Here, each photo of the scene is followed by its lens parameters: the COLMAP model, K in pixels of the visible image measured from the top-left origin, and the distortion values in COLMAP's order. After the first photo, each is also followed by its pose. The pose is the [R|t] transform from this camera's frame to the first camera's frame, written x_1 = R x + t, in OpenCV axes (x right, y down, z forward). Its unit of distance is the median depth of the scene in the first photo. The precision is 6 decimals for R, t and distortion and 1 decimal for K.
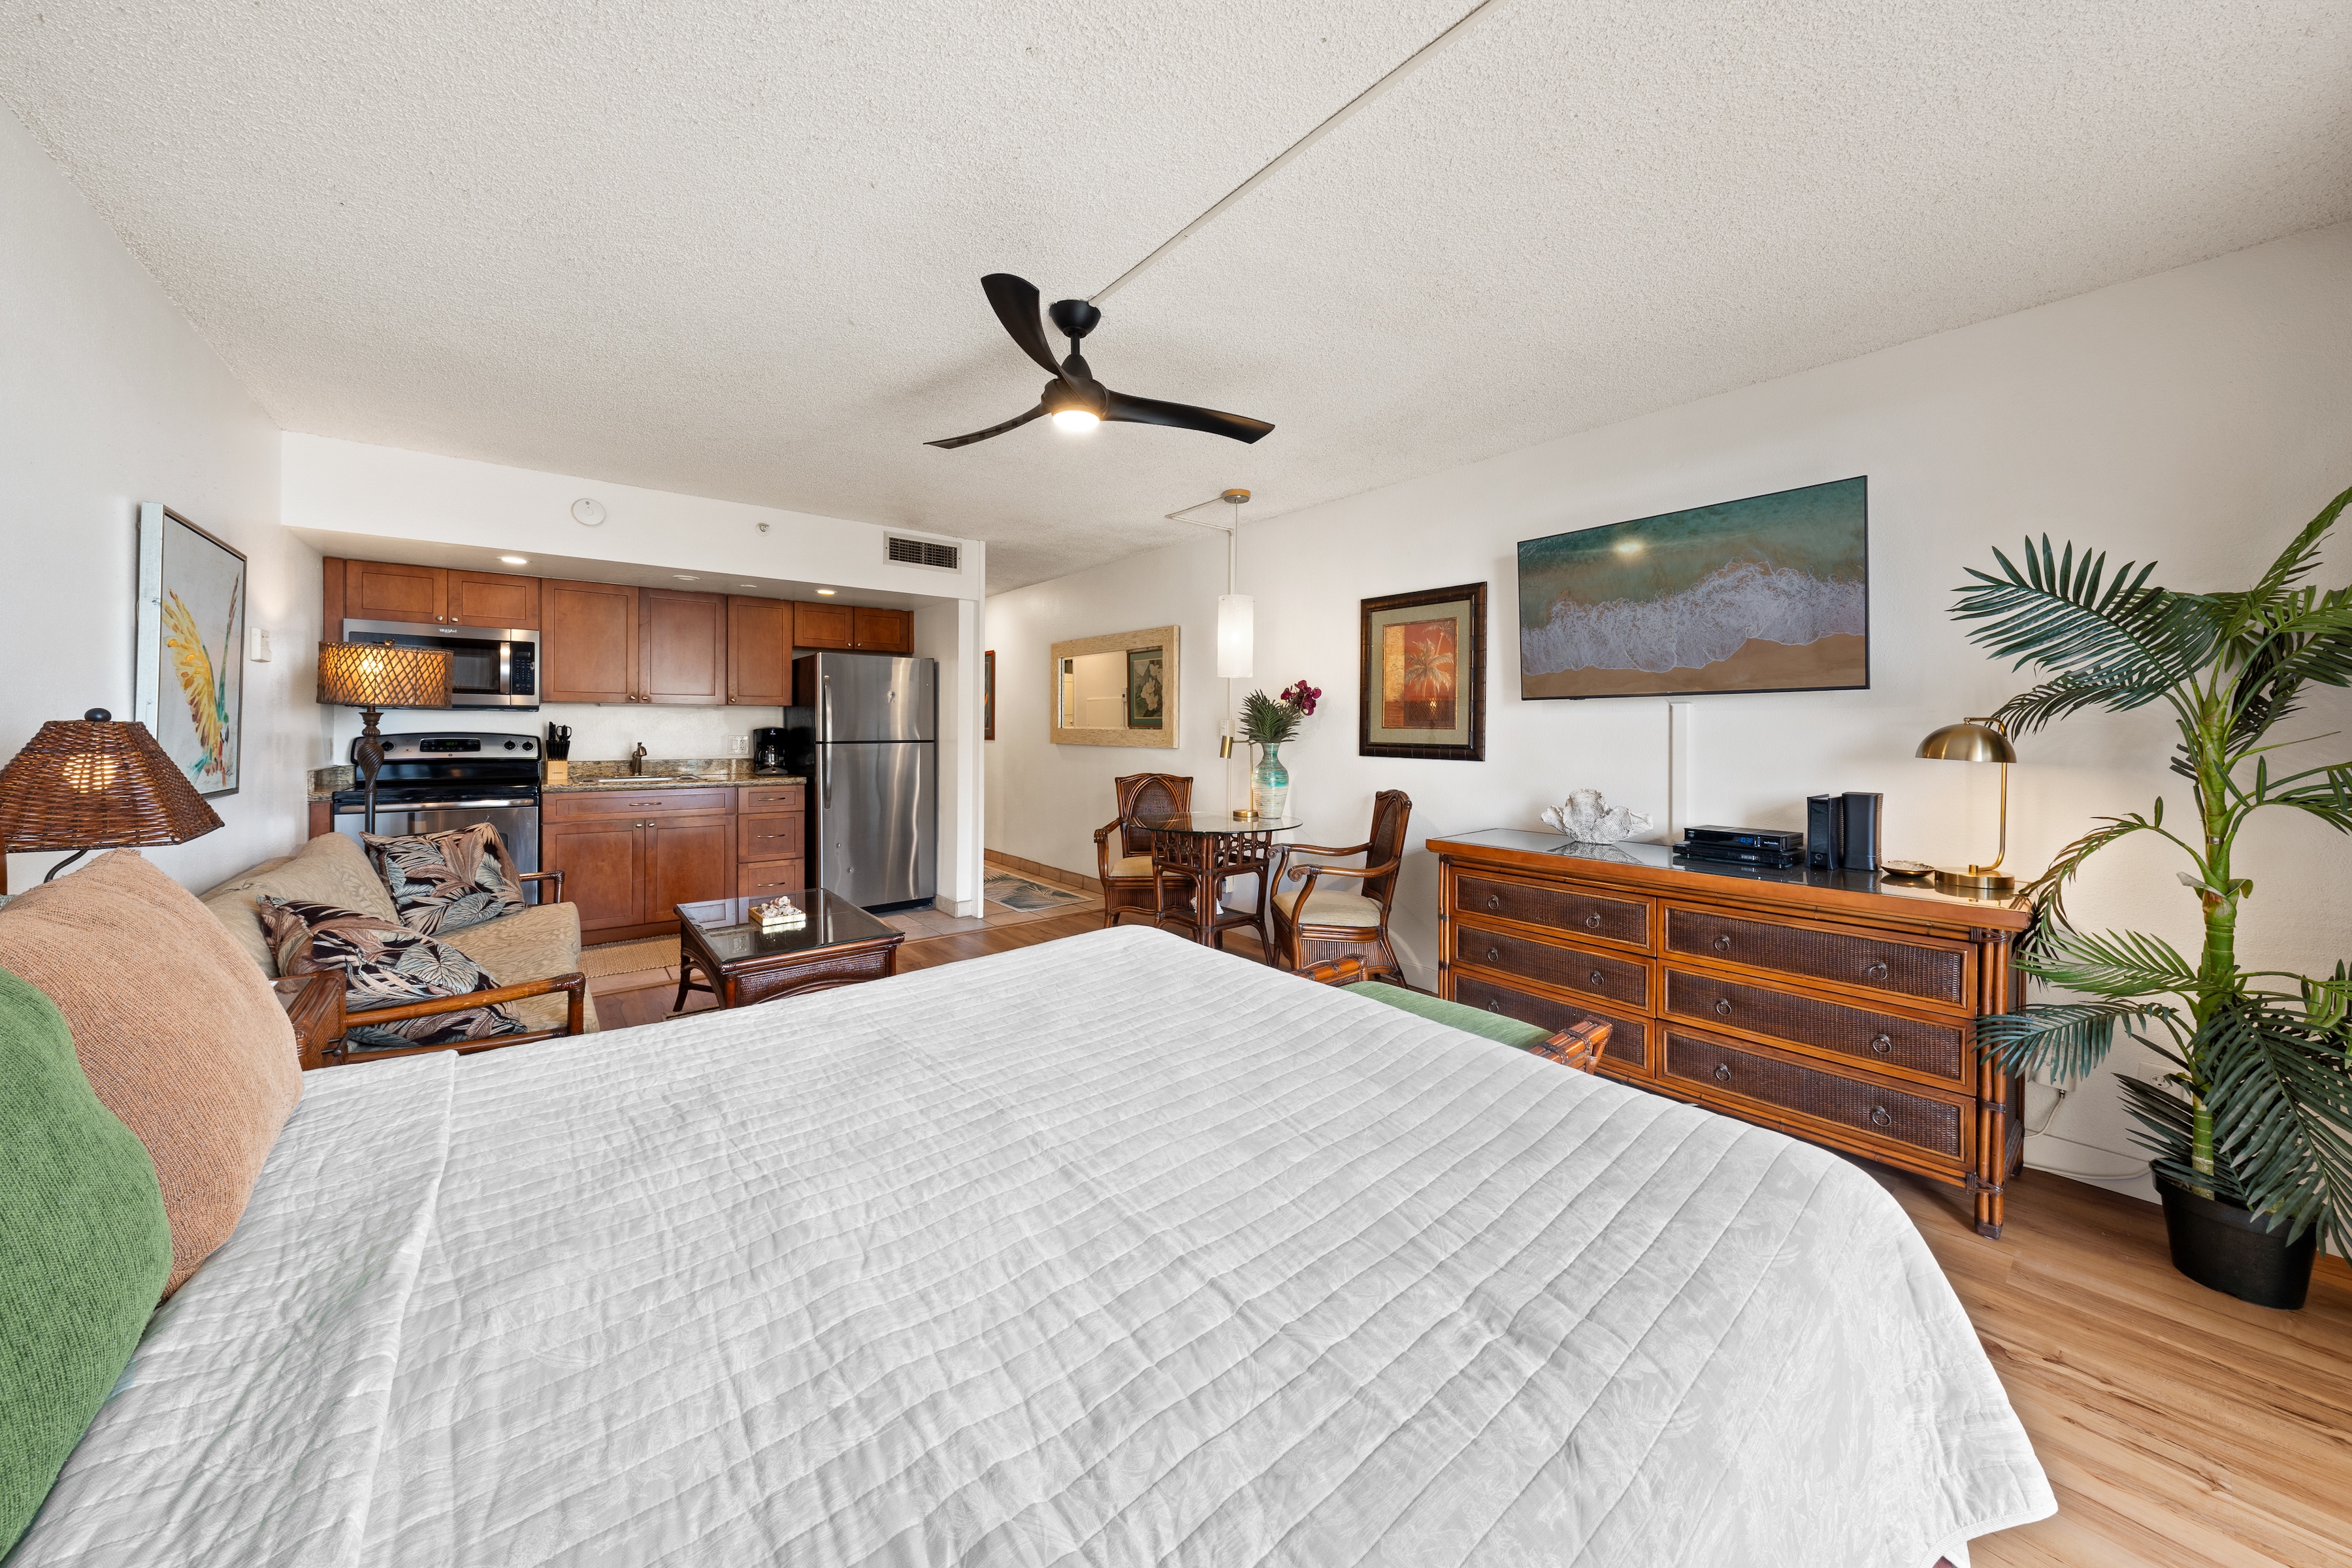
lens RADIAL K [[801.5, 0, 1192.0], [0, 801.5, 734.5], [0, 0, 1]] dist [-0.000423, -0.000050]
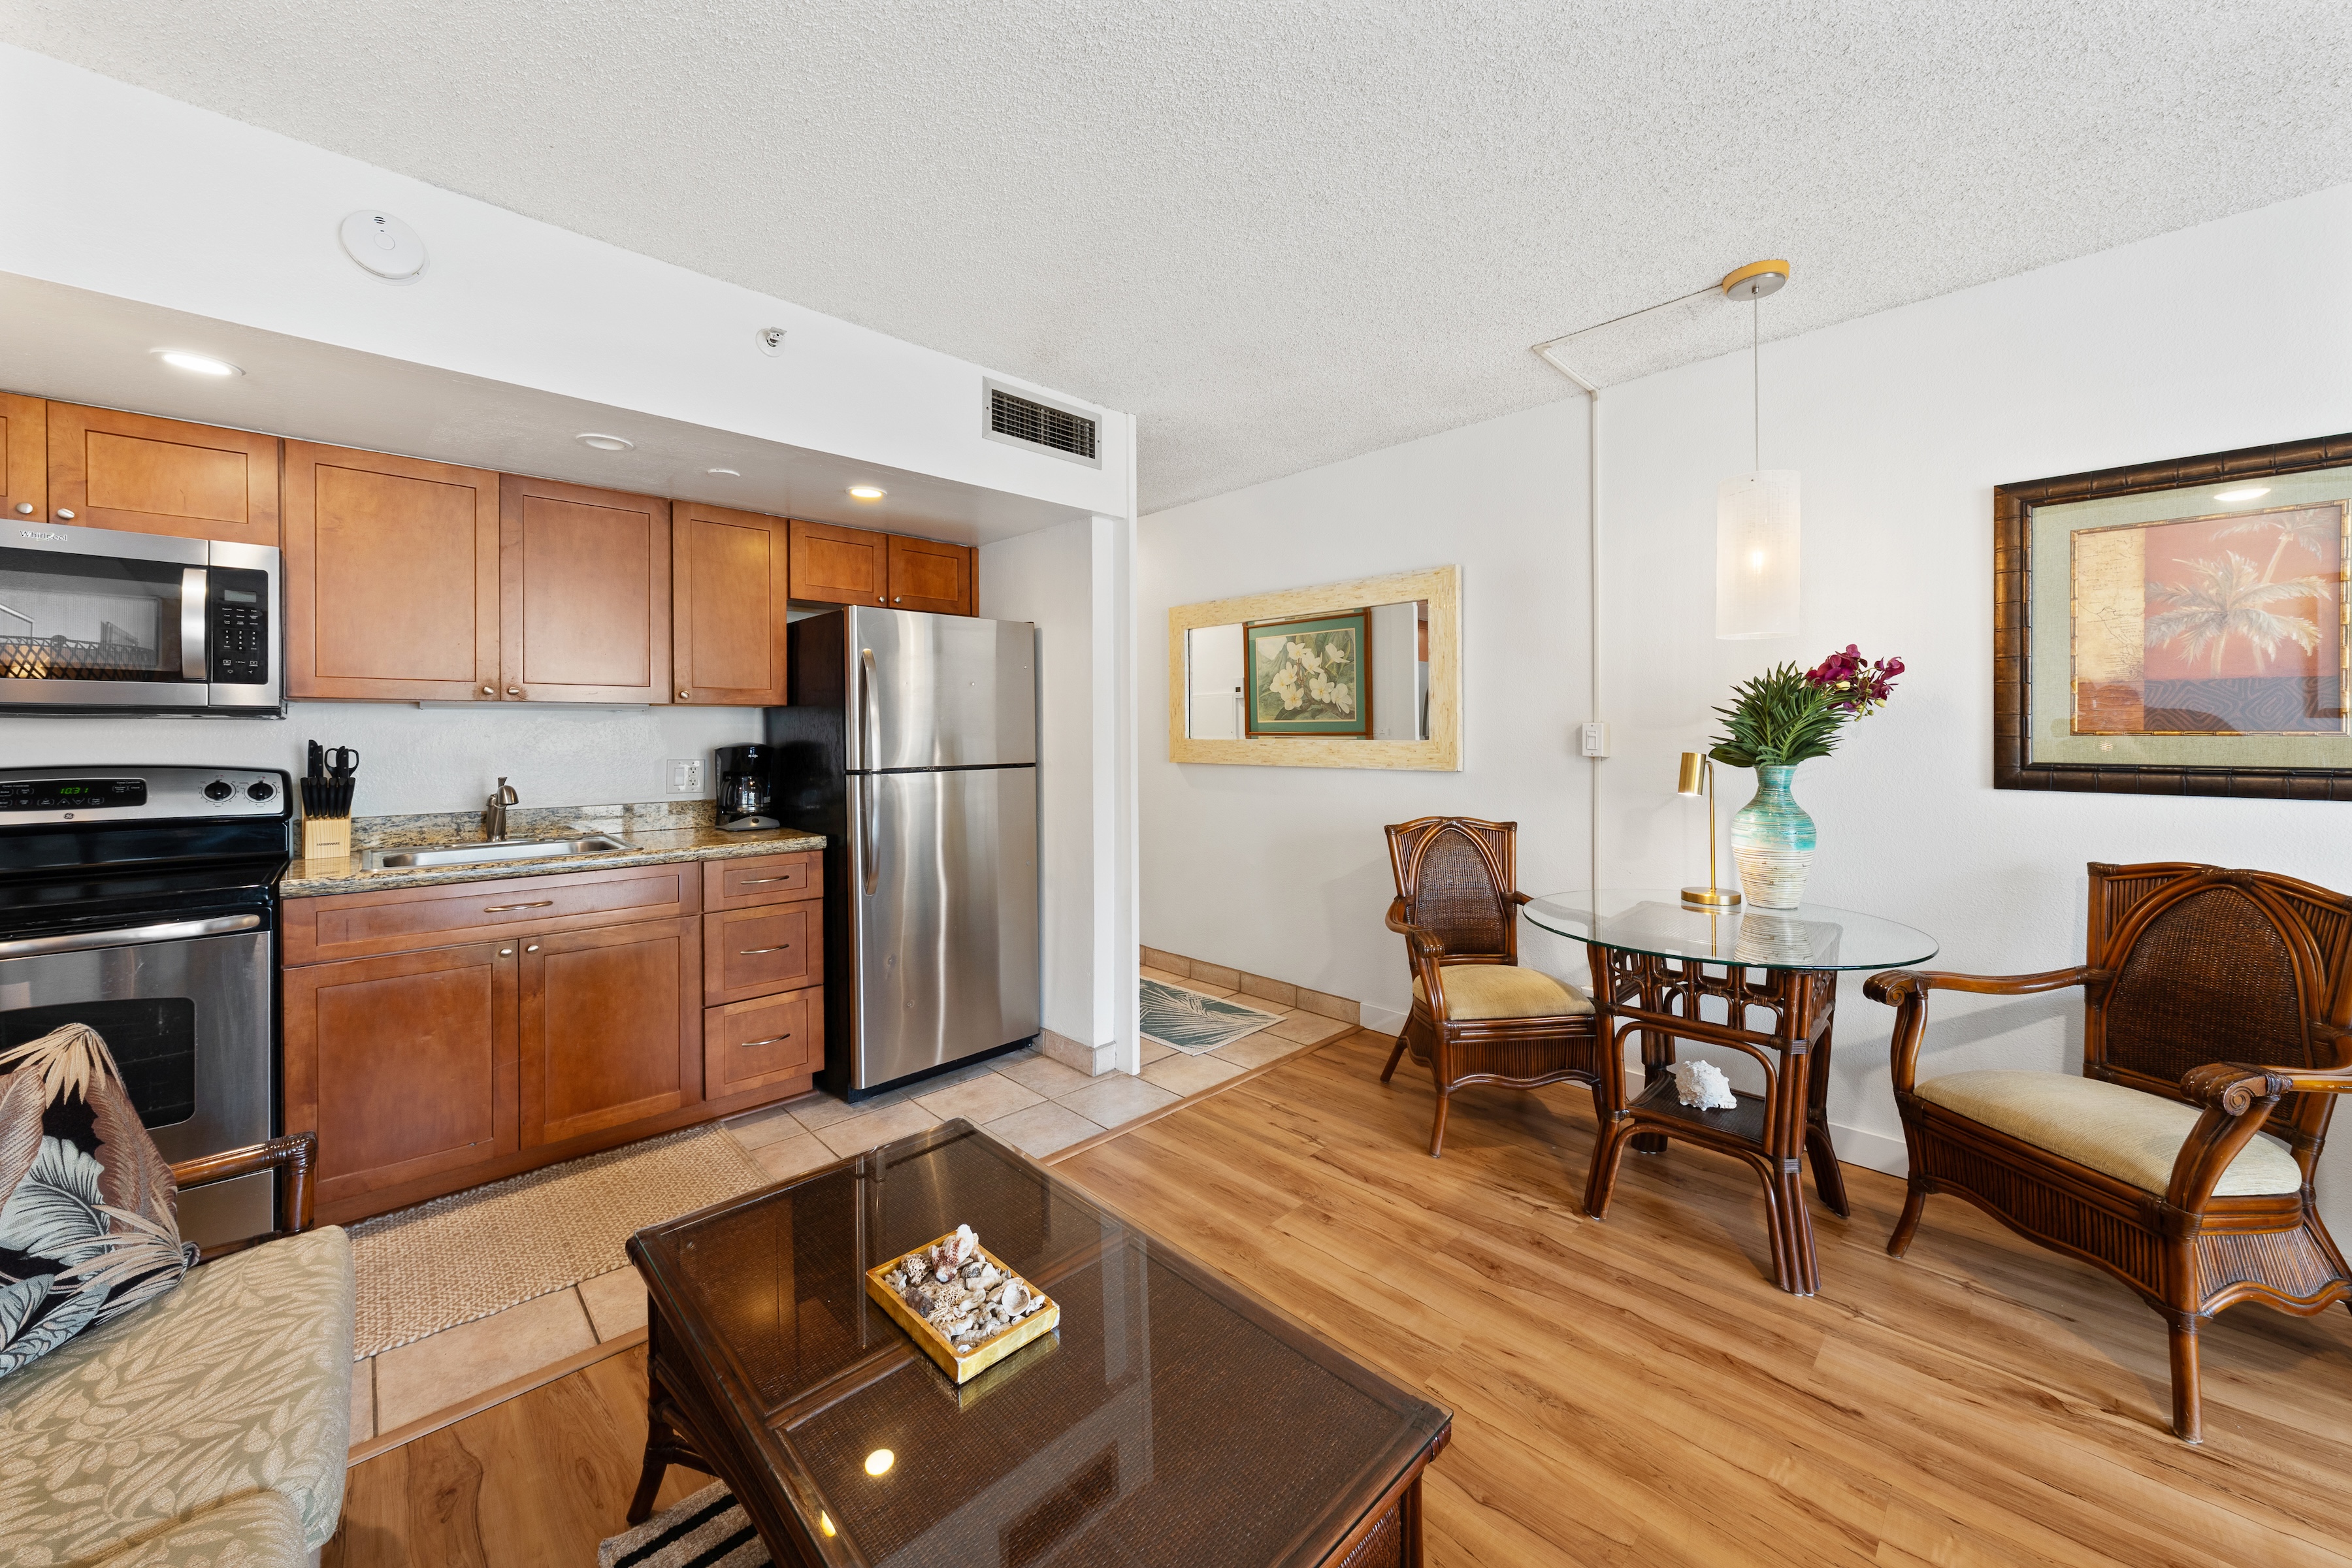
lens RADIAL K [[861.6, 0, 1176.7], [0, 861.6, 734.6], [0, 0, 1]] dist [0.000219, 0.000314]
pose [[0.996990, -0.010383, 0.076833, -0.348033], [0.010832, 0.999927, -0.005423, -0.011584], [-0.076771, 0.006239, 0.997029, 0.480888]]
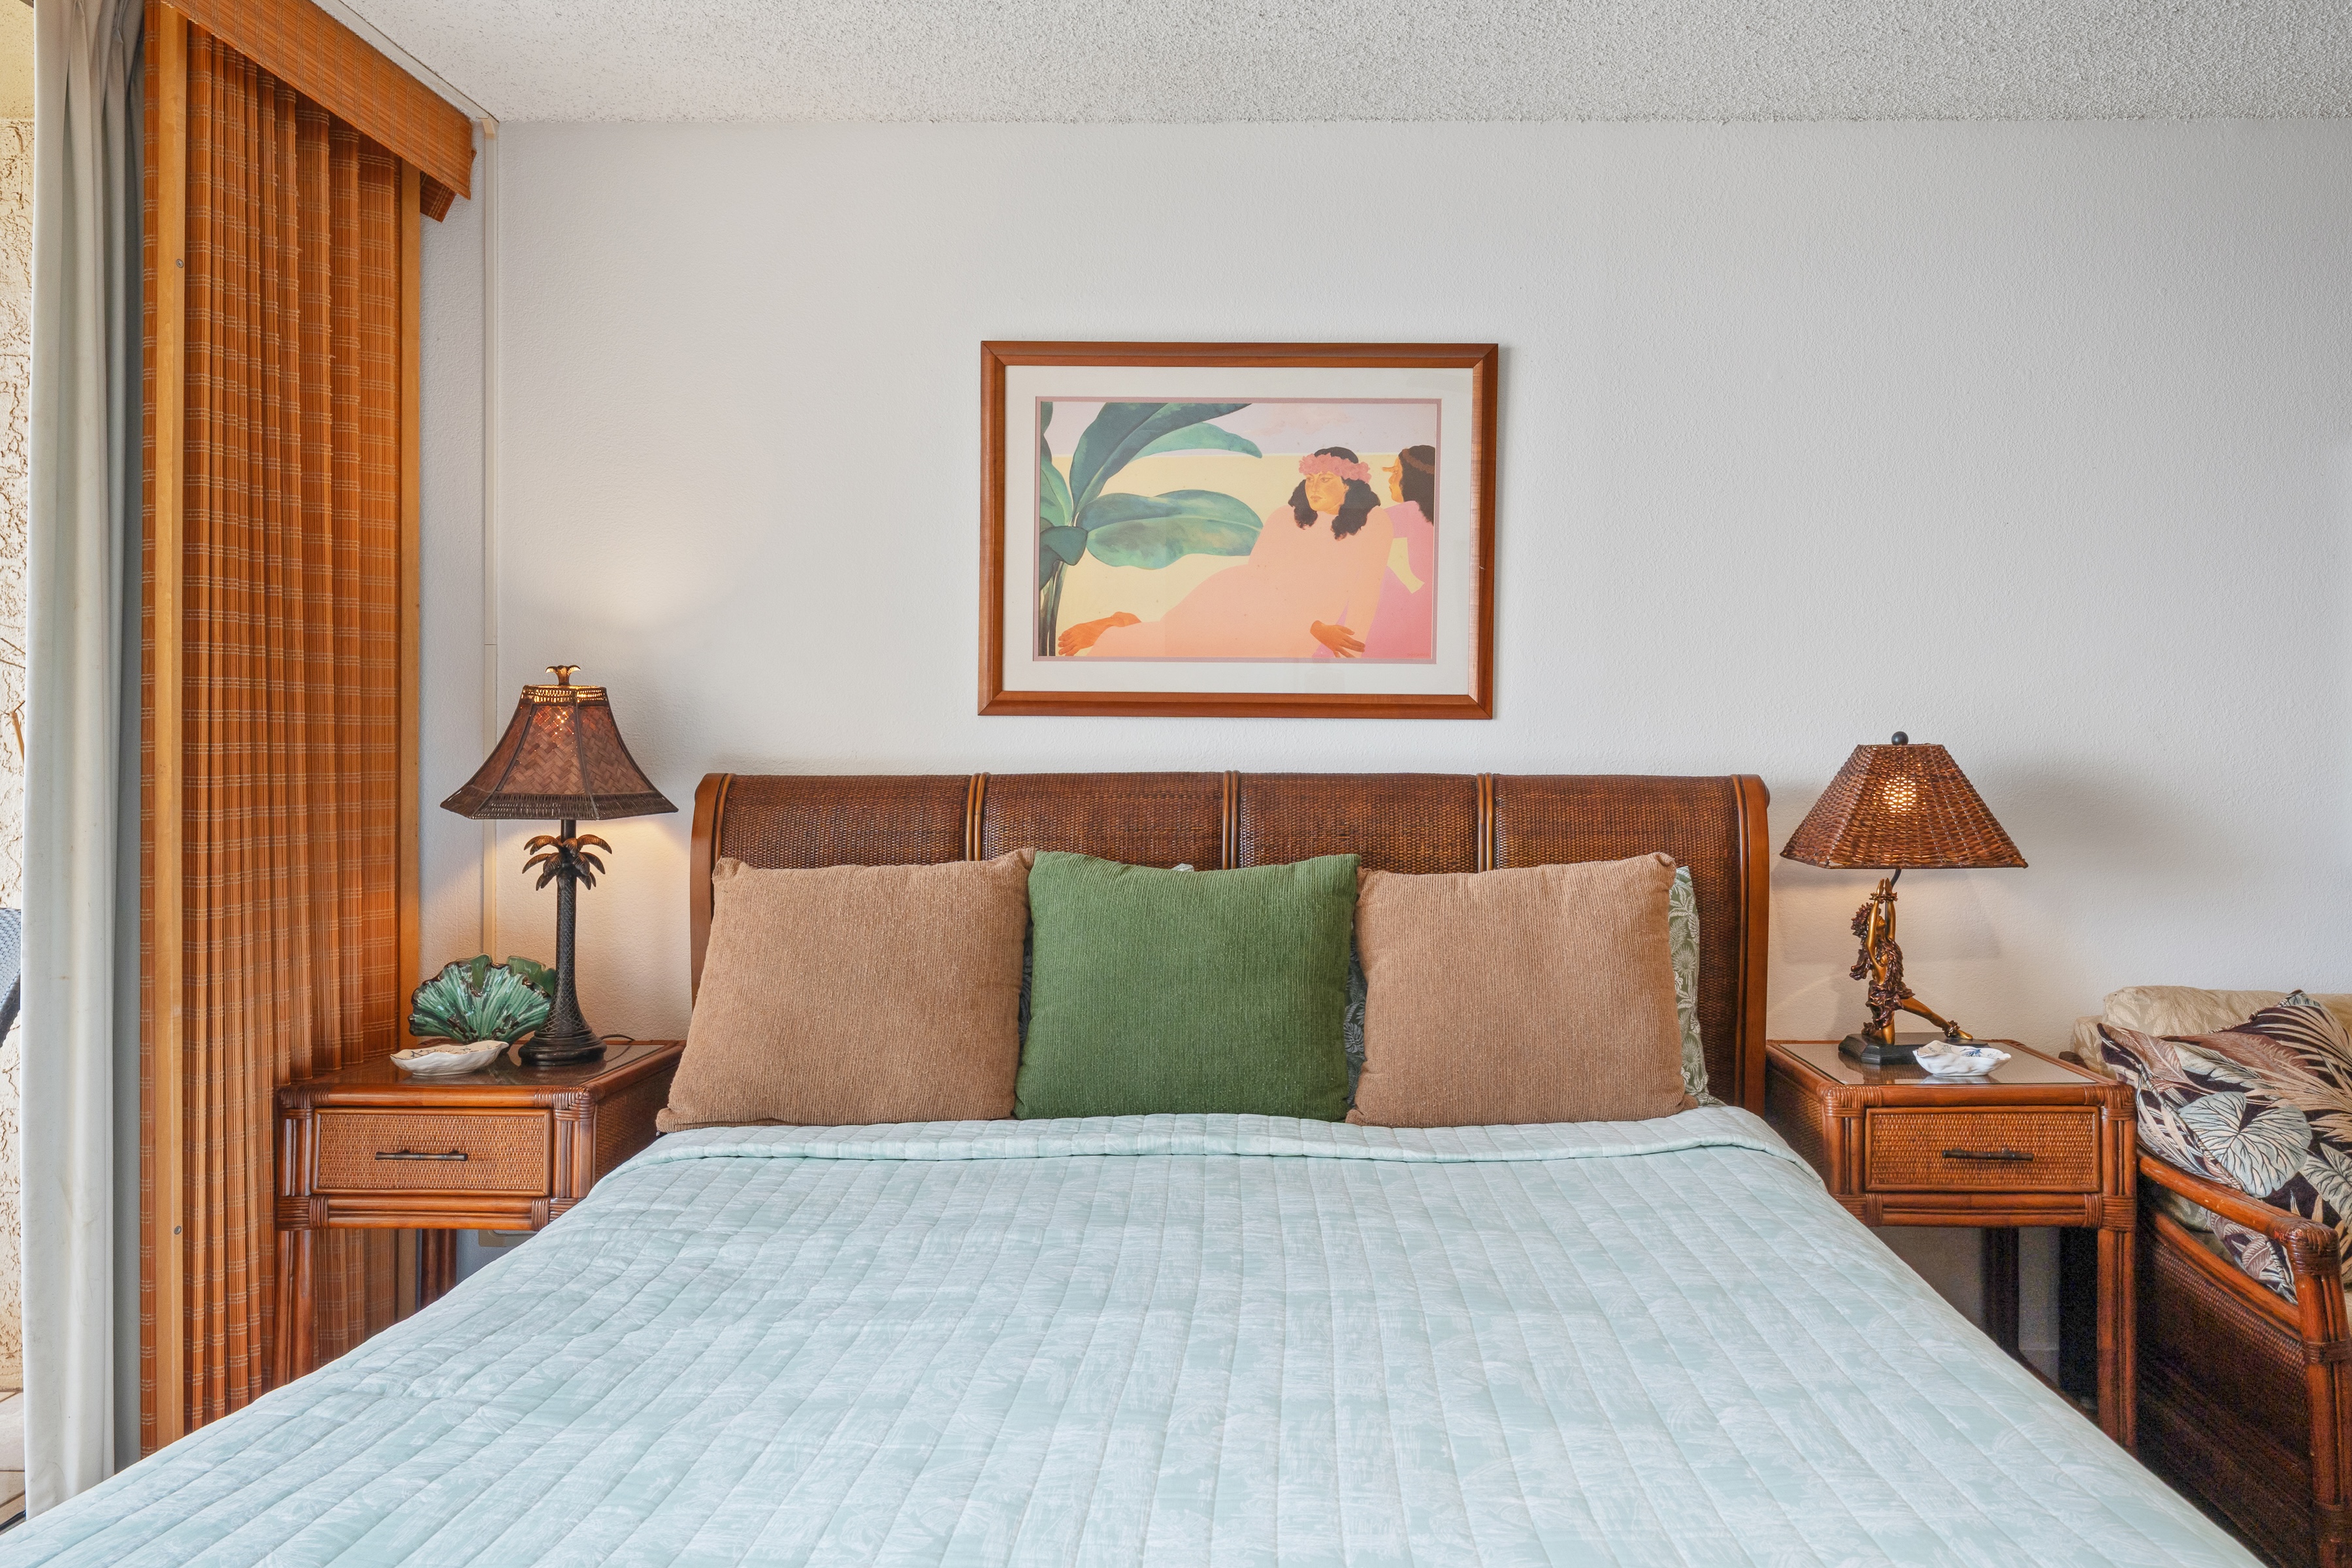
lens RADIAL K [[1633.3, 0, 1331.9], [0, 1633.3, 739.0], [0, 0, 1]] dist [0.008871, 0.001774]
pose [[-0.634434, -0.008151, -0.772934, 0.228469], [-0.008393, 0.999958, -0.003656, -0.003562], [0.772931, 0.004168, -0.634476, 0.590702]]
